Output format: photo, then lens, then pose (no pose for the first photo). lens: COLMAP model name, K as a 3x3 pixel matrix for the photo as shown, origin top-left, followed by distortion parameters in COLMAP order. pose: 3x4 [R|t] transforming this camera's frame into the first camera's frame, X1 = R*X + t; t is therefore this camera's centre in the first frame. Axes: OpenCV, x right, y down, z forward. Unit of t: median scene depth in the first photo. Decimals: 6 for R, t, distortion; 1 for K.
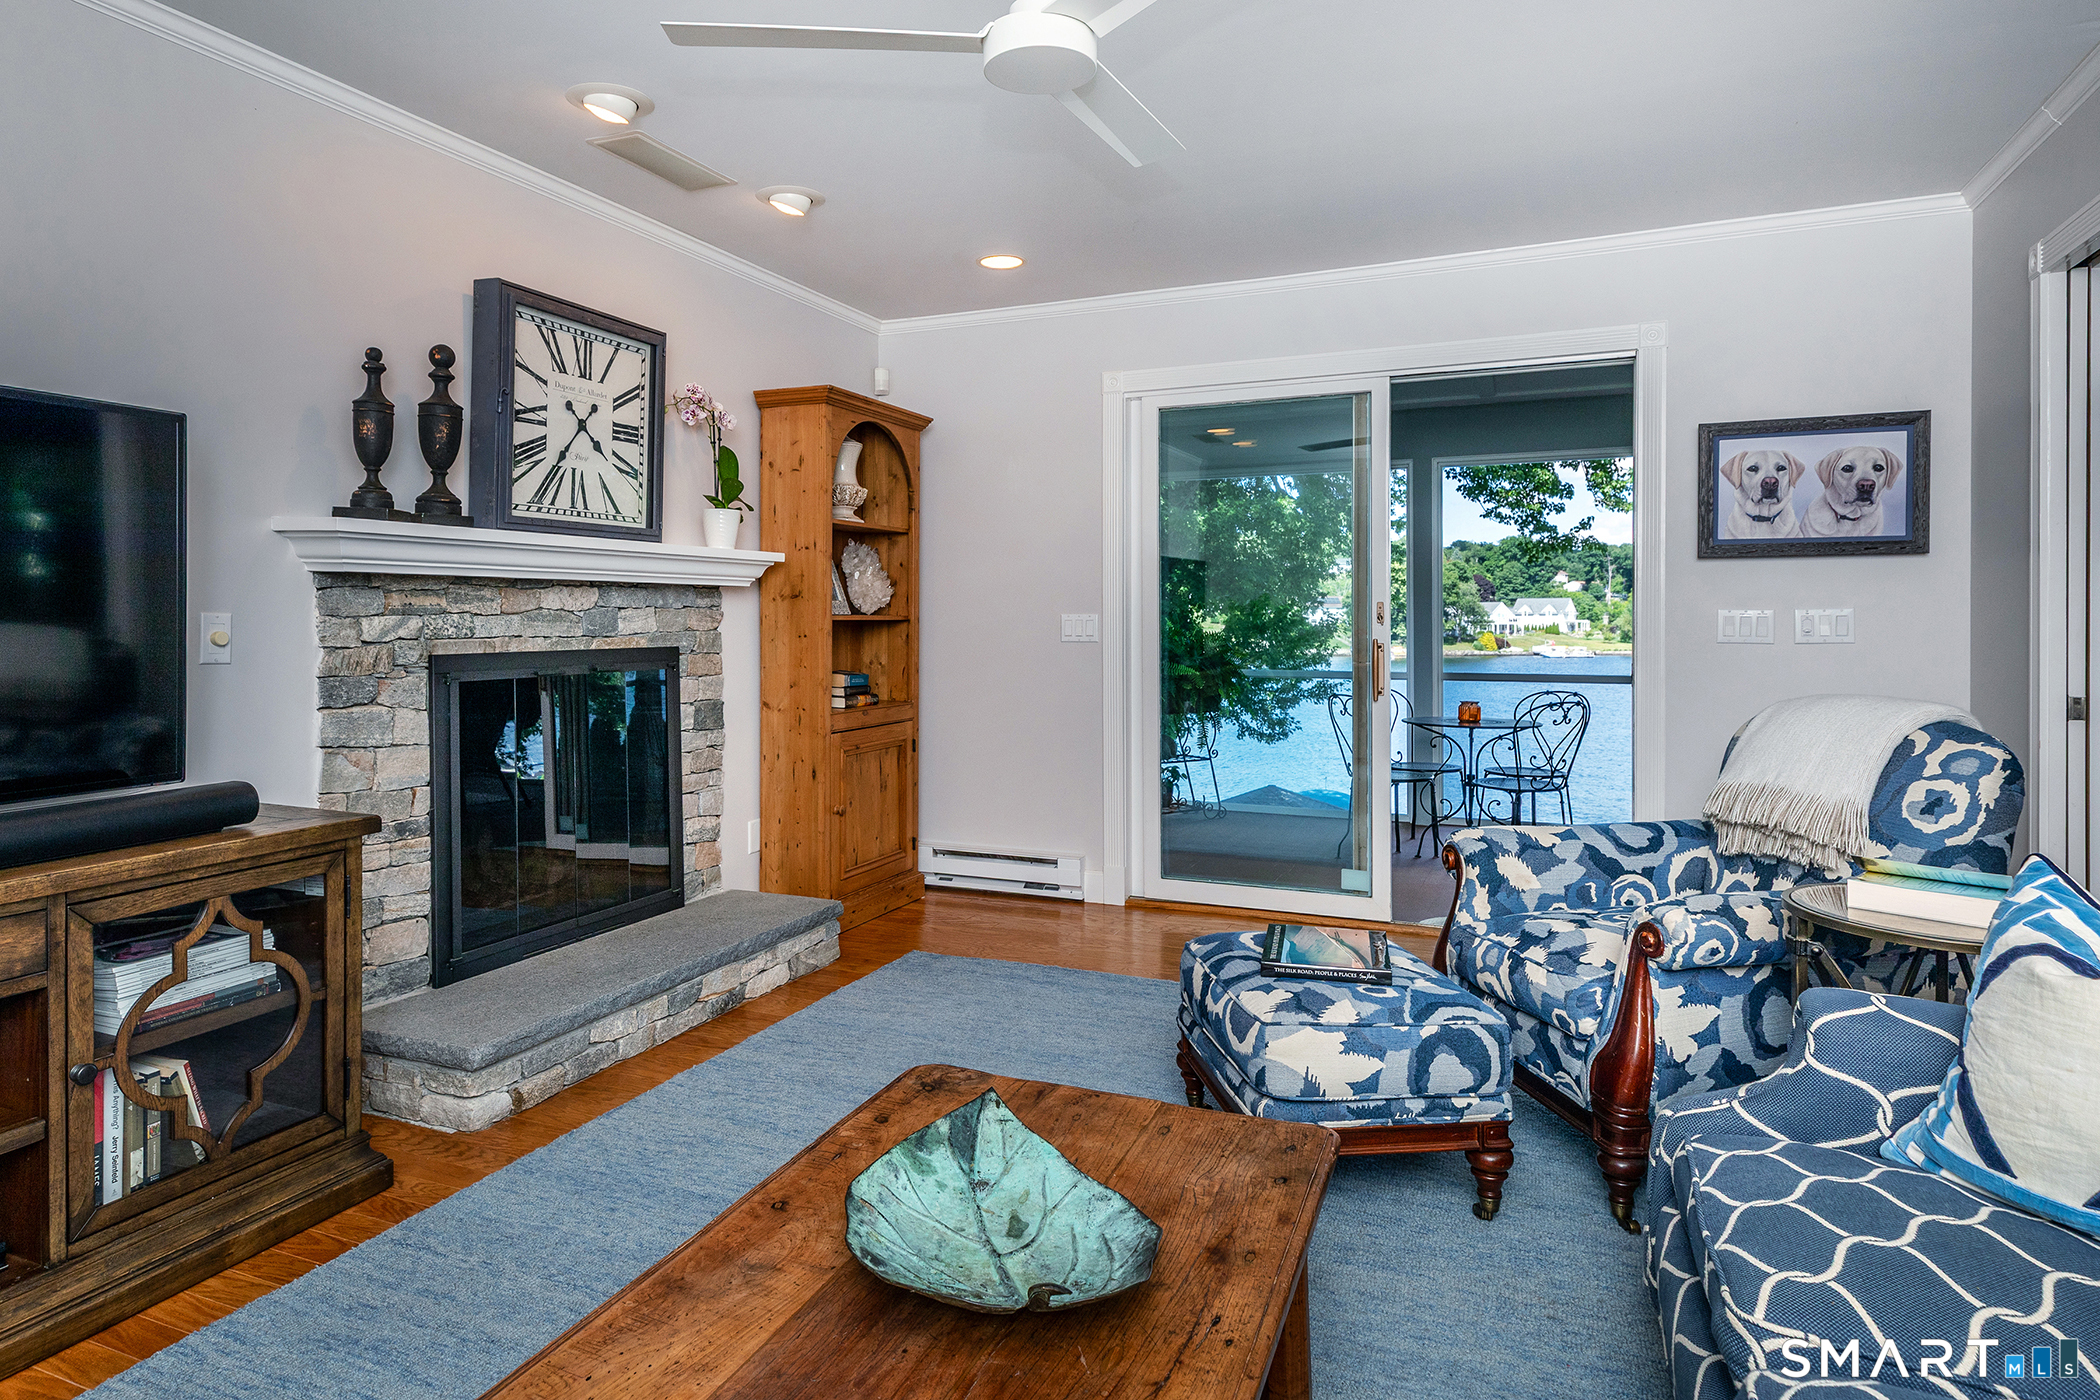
lens RADIAL K [[1217.3, 0, 1003.9], [0, 1217.3, 631.0], [0, 0, 1]] dist [0.002264, 0.000583]
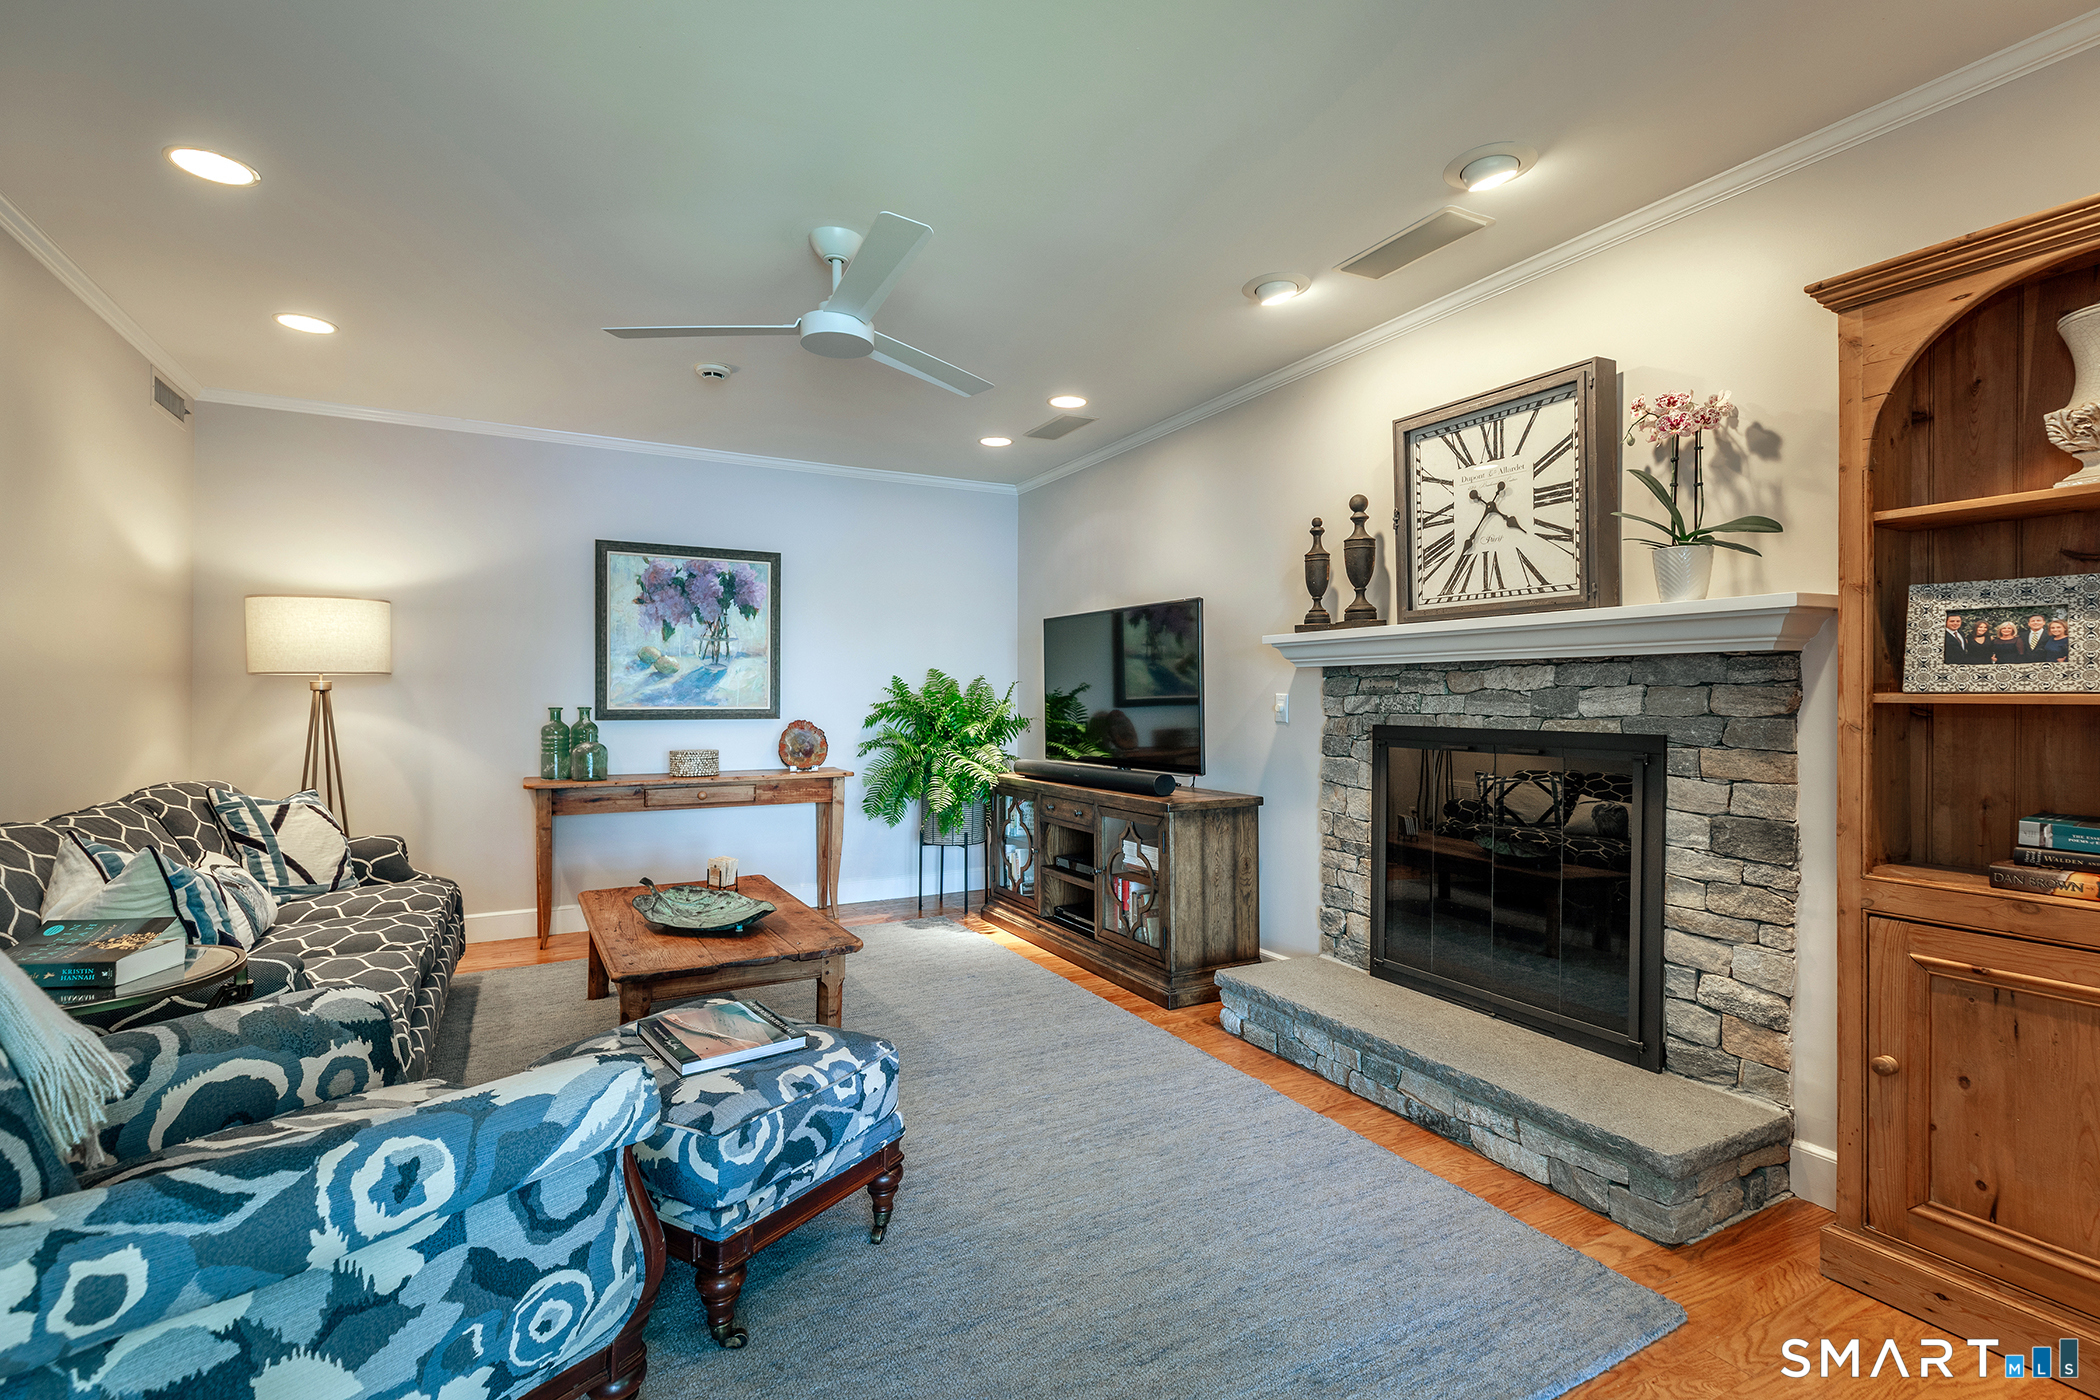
lens RADIAL K [[947.6, 0, 1046.4], [0, 947.6, 691.4], [0, 0, 1]] dist [-0.000396, -0.000307]
pose [[-0.610845, -0.001552, -0.791748, 0.513582], [-0.007704, 0.999962, 0.003984, -0.016472], [0.791712, 0.008533, -0.610834, 1.210014]]
